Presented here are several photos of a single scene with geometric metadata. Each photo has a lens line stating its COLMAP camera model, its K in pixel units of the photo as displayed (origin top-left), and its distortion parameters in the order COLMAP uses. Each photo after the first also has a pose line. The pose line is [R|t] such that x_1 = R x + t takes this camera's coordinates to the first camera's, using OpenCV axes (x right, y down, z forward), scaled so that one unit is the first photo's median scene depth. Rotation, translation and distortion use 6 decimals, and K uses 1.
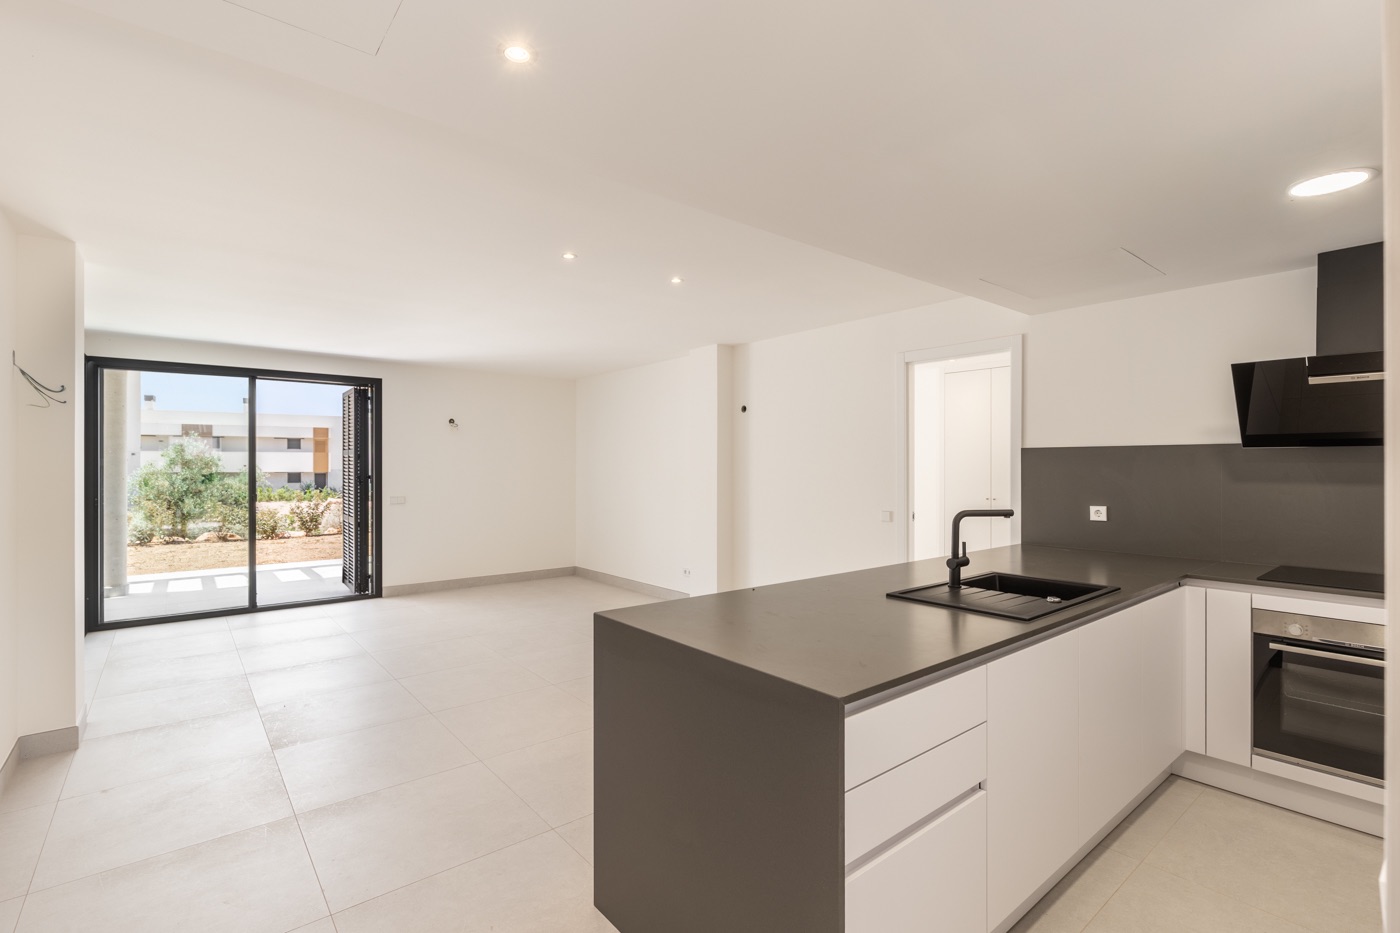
lens RADIAL K [[649.9, 0, 699.6], [0, 649.9, 467.6], [0, 0, 1]] dist [0.000395, 0.000199]
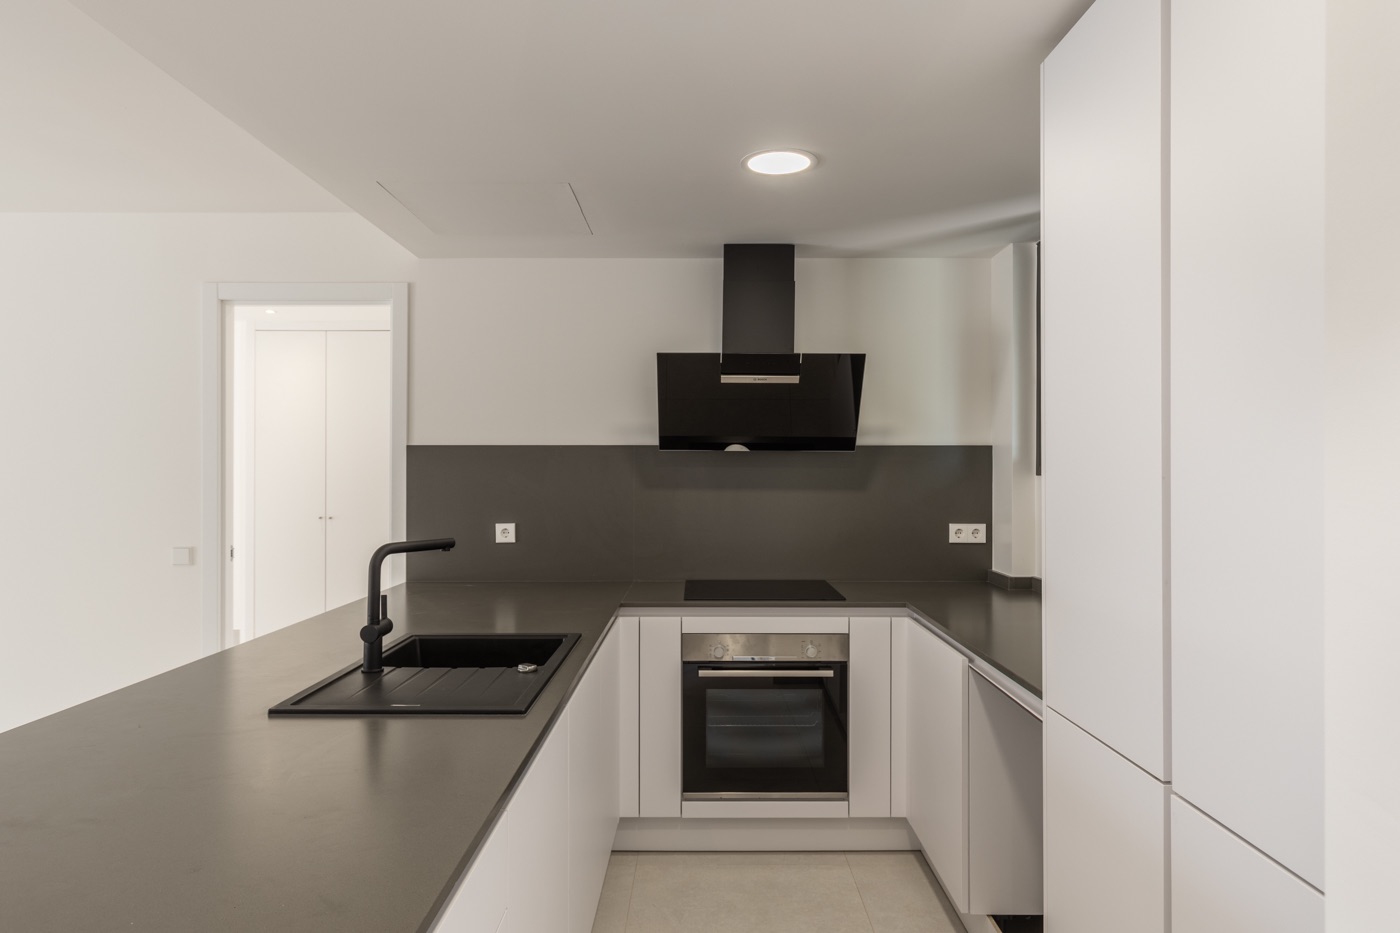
lens RADIAL K [[863.9, 0, 700.5], [0, 863.9, 471.7], [0, 0, 1]] dist [0.004365, -0.000211]
pose [[0.639654, -0.000235, 0.768663, -0.025827], [0.001643, 0.999998, -0.001062, -0.000306], [-0.768661, 0.001942, 0.639654, 0.225282]]
